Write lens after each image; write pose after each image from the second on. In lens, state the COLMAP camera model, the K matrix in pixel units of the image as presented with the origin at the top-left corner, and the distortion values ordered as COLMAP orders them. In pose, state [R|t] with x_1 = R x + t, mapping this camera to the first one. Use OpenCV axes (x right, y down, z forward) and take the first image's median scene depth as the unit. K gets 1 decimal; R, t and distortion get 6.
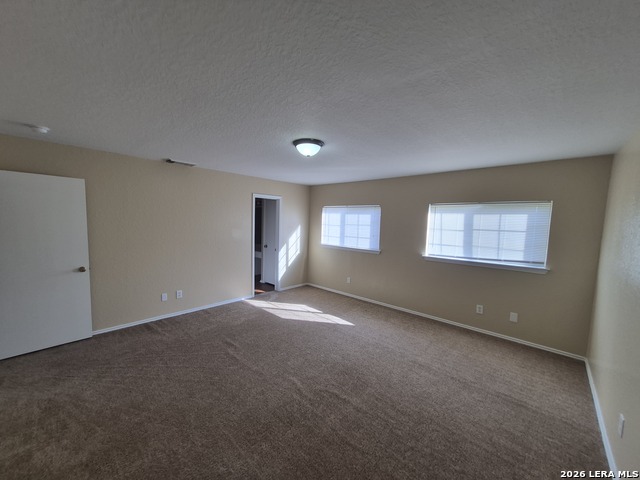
lens RADIAL K [[250.1, 0, 317.2], [0, 250.1, 240.0], [0, 0, 1]] dist [0.005742, -0.001052]
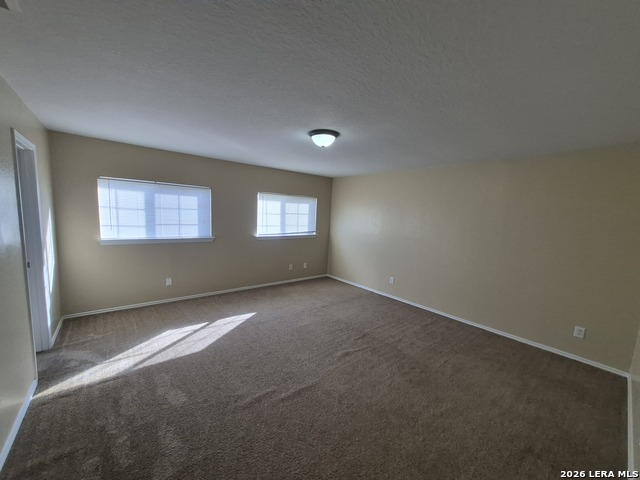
lens RADIAL K [[250.1, 0, 314.9], [0, 250.1, 241.6], [0, 0, 1]] dist [0.005742, -0.001052]
pose [[0.150481, -0.137346, 0.979026, -0.653997], [0.031553, 0.990465, 0.134100, -0.058628], [-0.988109, 0.010712, 0.153380, 0.531120]]
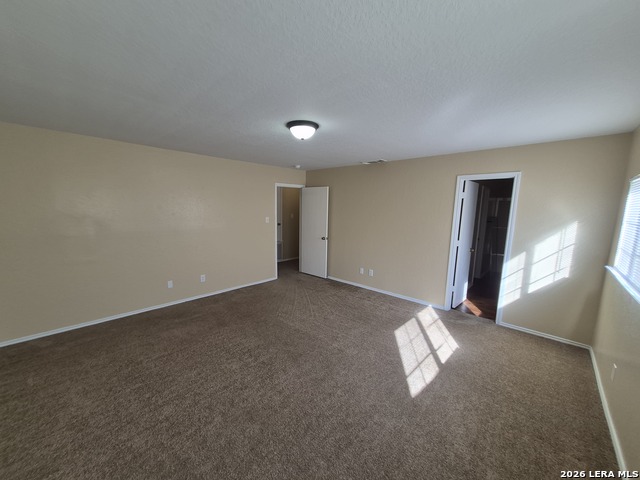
lens RADIAL K [[250.1, 0, 321.3], [0, 250.1, 241.4], [0, 0, 1]] dist [0.005742, -0.001052]
pose [[0.008255, 0.099495, -0.995004, 0.567686], [-0.106053, 0.989513, 0.098066, -0.022154], [0.994326, 0.104714, 0.018720, 0.659744]]
